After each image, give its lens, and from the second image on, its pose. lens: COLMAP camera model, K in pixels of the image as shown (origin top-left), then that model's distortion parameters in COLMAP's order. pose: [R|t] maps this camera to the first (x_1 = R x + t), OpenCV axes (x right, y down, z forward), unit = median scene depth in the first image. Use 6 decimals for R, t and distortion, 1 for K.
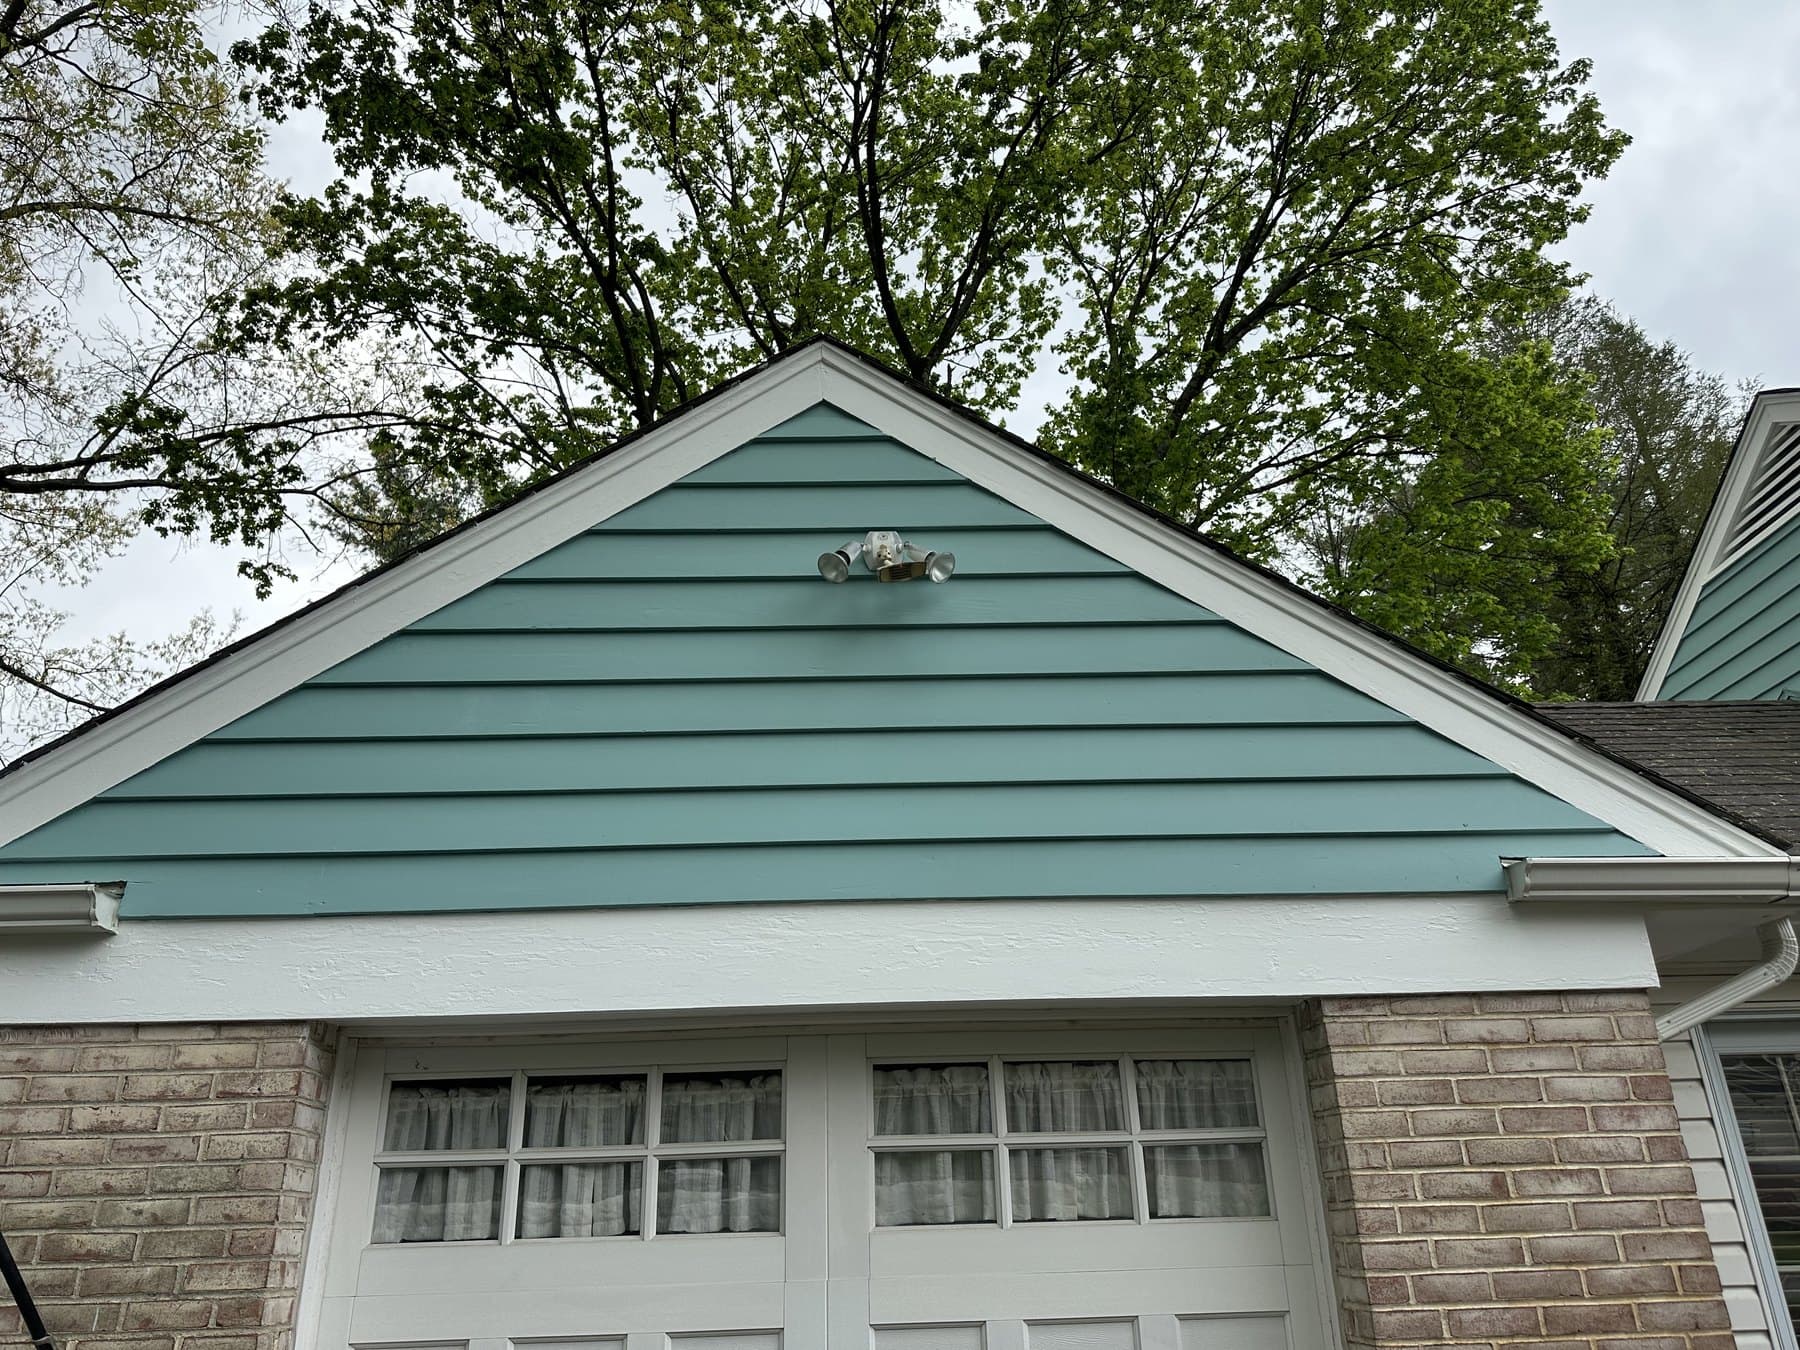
lens RADIAL K [[1271.4, 0, 896.1], [0, 1271.4, 671.6], [0, 0, 1]] dist [0.028318, -0.034203]
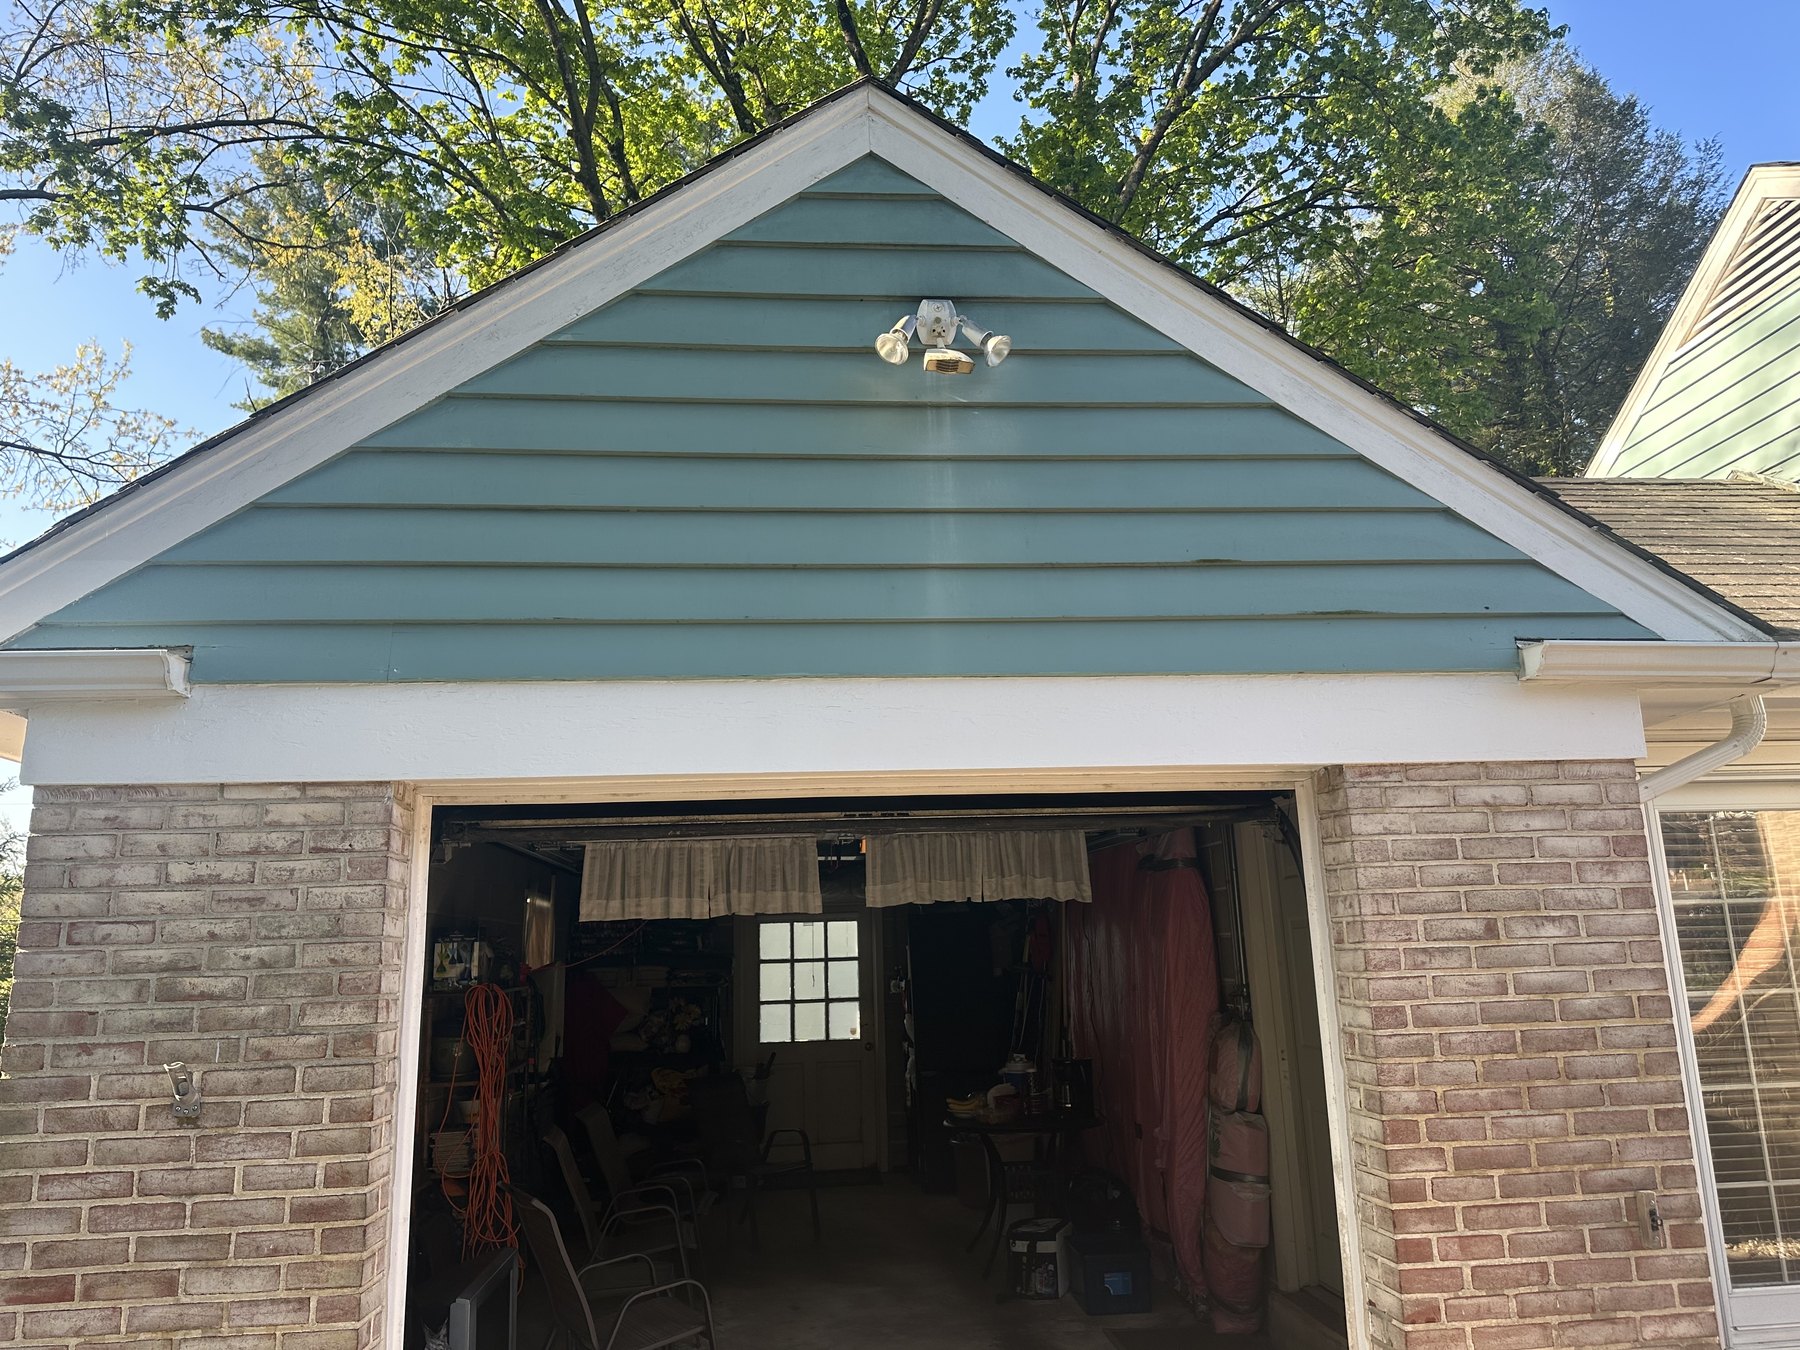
lens RADIAL K [[1271.4, 0, 905.1], [0, 1271.4, 679.5], [0, 0, 1]] dist [0.028318, -0.034203]
pose [[0.997223, 0.012485, 0.073419, -0.094383], [-0.027005, 0.979372, 0.200255, -0.016870], [-0.069404, -0.201682, 0.976989, -0.009707]]
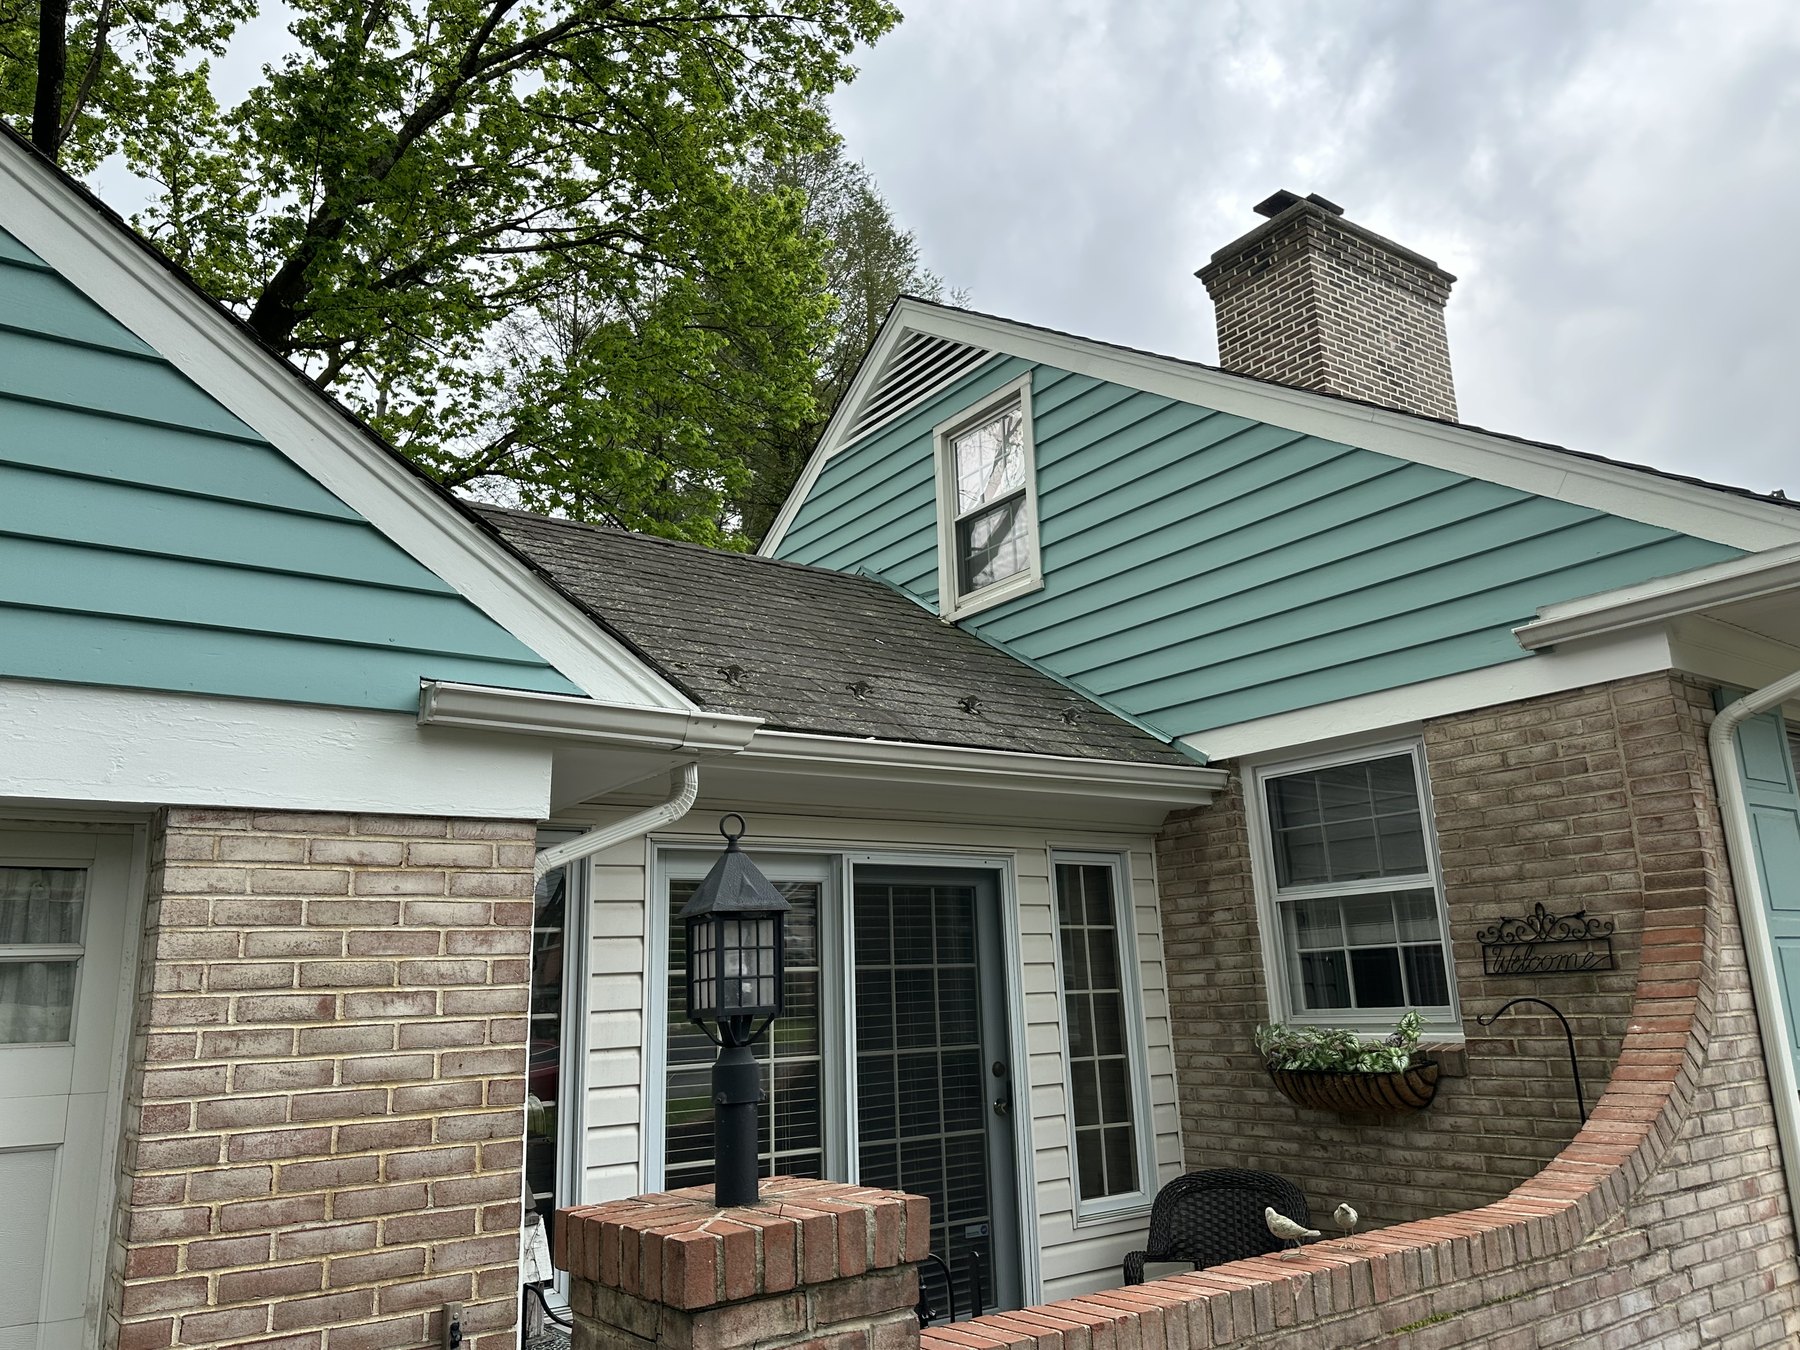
lens RADIAL K [[1337.8, 0, 900.6], [0, 1337.8, 683.3], [0, 0, 1]] dist [0.040990, -0.046648]
pose [[0.820635, 0.127640, 0.557016, 0.174764], [-0.218972, 0.970573, 0.100198, -0.023810], [-0.527835, -0.204197, 0.824435, -0.010476]]
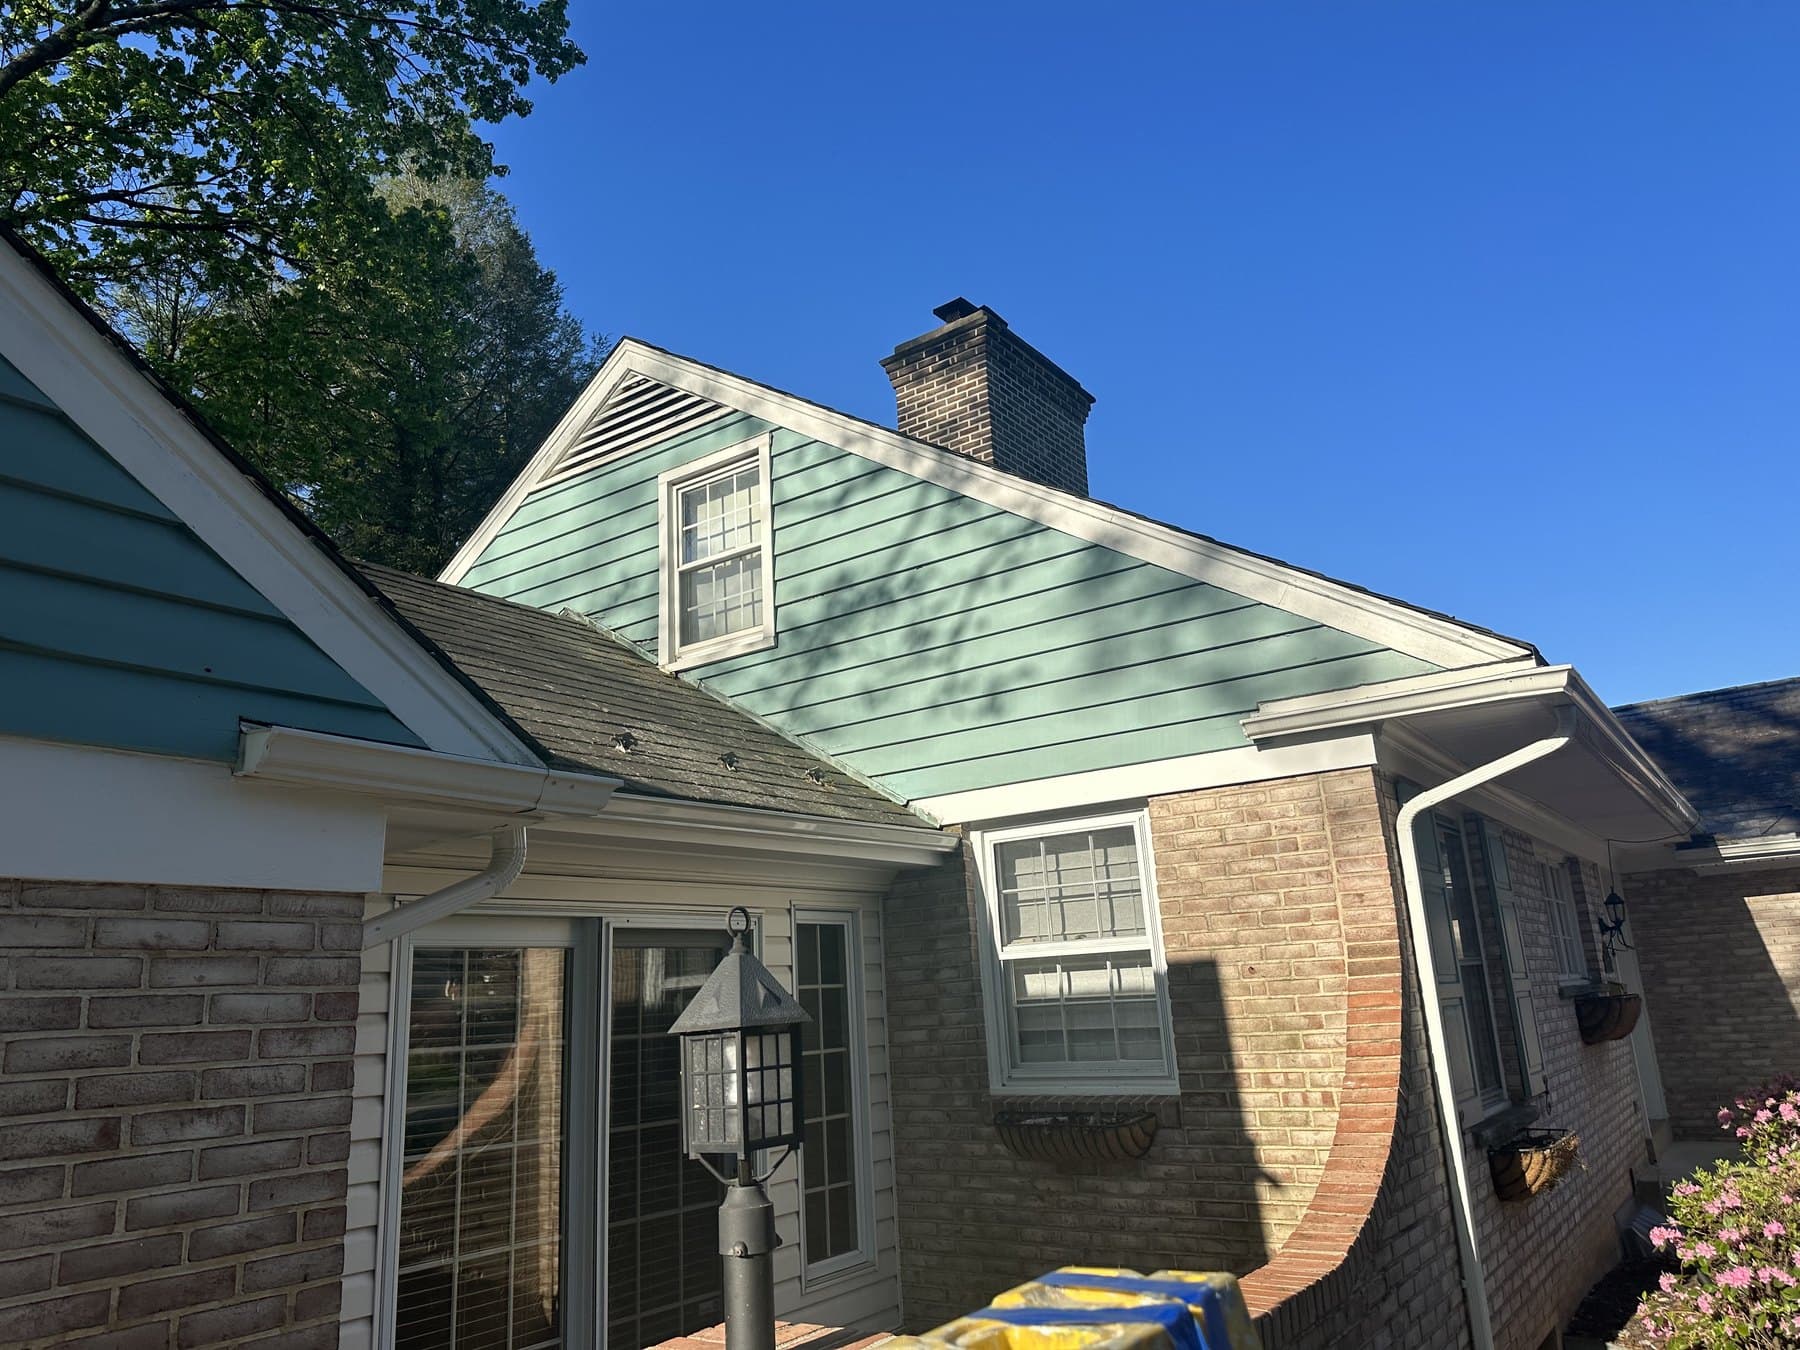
lens RADIAL K [[1271.4, 0, 907.8], [0, 1271.4, 684.7], [0, 0, 1]] dist [0.028318, -0.034203]
pose [[0.596012, 0.194369, 0.779096, 0.085130], [-0.293664, 0.955809, -0.013801, 0.014161], [-0.747349, -0.220567, 0.626753, 0.174626]]
